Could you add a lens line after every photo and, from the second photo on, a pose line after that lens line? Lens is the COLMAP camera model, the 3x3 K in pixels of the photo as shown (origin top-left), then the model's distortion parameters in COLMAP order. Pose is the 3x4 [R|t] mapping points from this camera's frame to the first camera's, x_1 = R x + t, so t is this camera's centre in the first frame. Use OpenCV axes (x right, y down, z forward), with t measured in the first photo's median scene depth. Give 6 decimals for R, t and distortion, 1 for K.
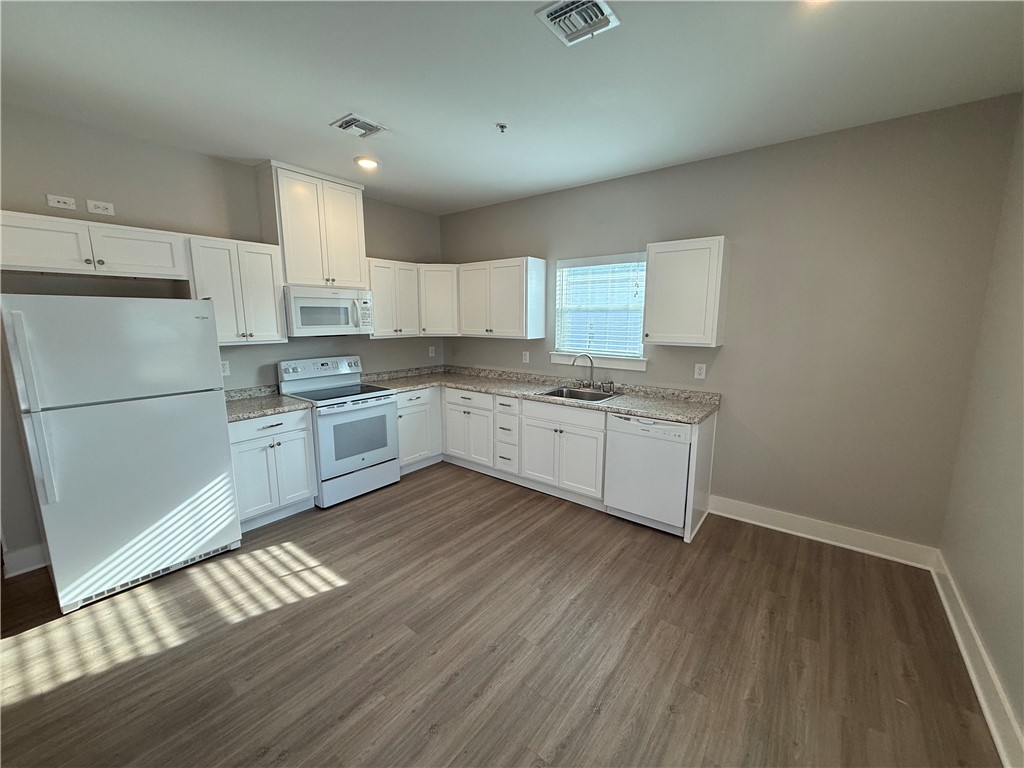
lens RADIAL K [[411.1, 0, 510.5], [0, 411.1, 381.7], [0, 0, 1]] dist [-0.003805, 0.000536]
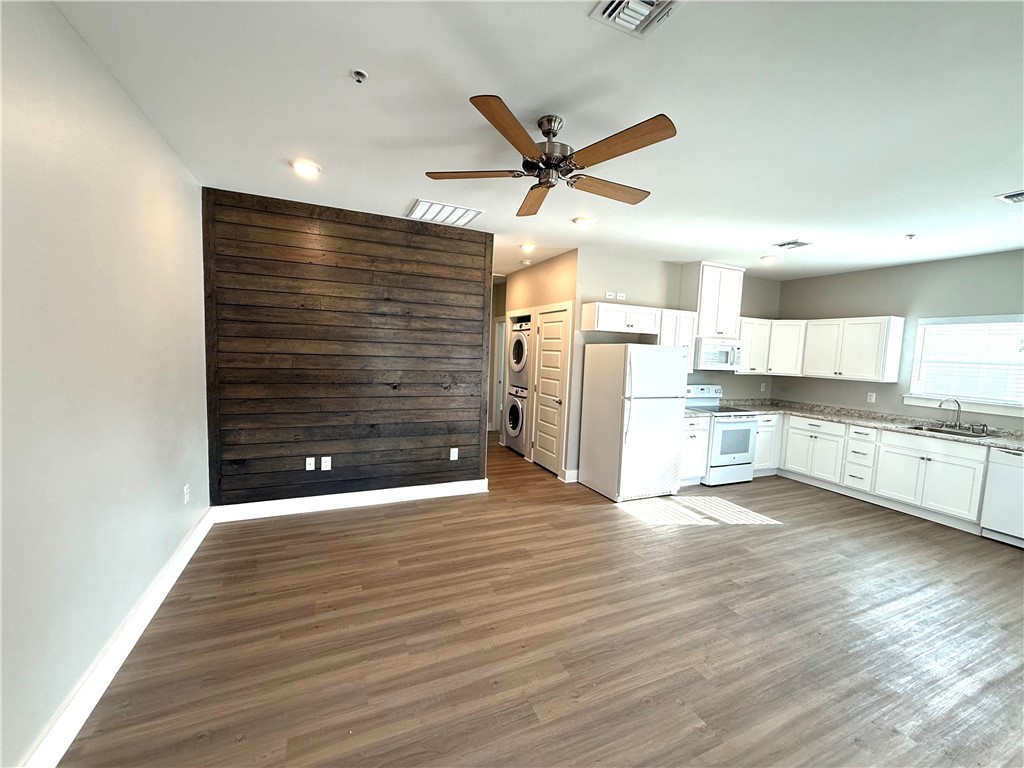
lens RADIAL K [[411.1, 0, 506.4], [0, 411.1, 383.4], [0, 0, 1]] dist [-0.003805, 0.000536]
pose [[0.878706, 0.072725, -0.471791, -0.379540], [-0.112002, 0.992148, -0.055667, 0.095079], [0.464038, 0.101756, 0.879952, -0.605165]]
